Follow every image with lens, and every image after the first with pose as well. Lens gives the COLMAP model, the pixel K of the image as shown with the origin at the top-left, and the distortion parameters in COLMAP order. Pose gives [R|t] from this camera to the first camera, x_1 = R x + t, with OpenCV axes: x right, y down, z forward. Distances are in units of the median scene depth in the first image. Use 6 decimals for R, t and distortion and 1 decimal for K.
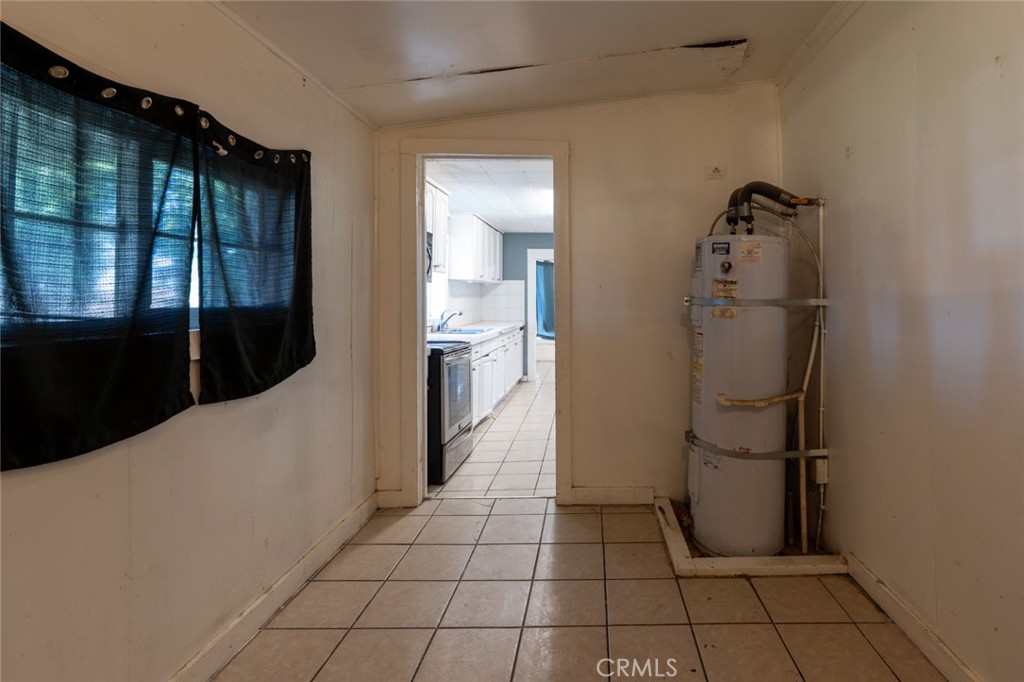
lens RADIAL K [[493.5, 0, 609.2], [0, 493.5, 288.6], [0, 0, 1]] dist [-0.002451, 0.000441]
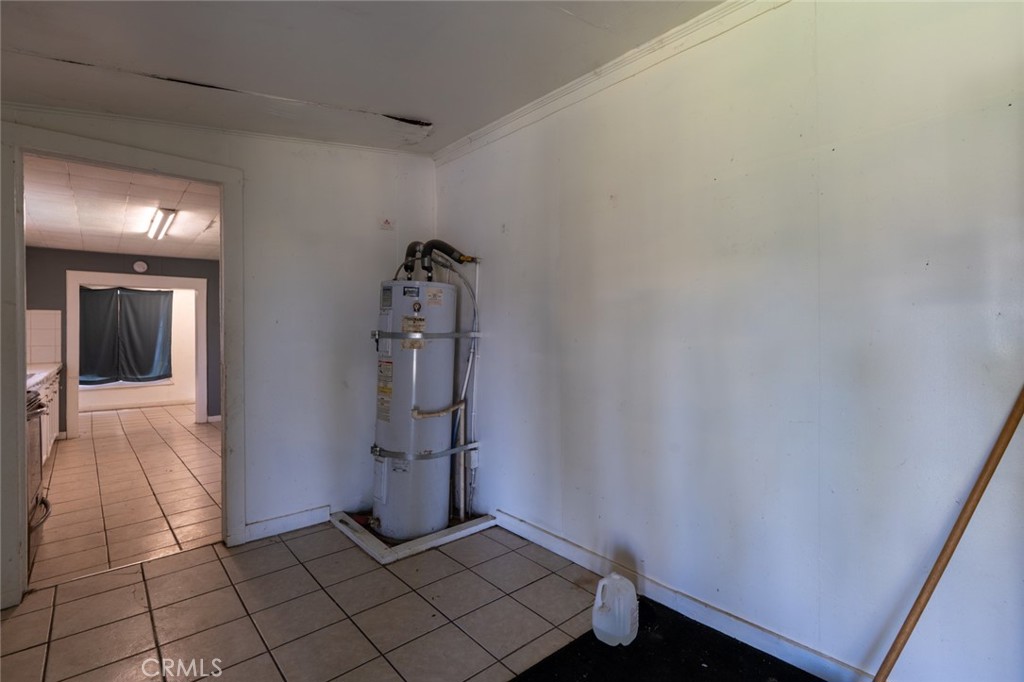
lens RADIAL K [[456.3, 0, 515.4], [0, 456.3, 340.7], [0, 0, 1]] dist [-0.002137, 0.000948]
pose [[0.776861, -0.018883, 0.629389, -0.271793], [-0.006449, 0.999259, 0.037939, -0.004391], [-0.629639, -0.033532, 0.776164, -0.039049]]
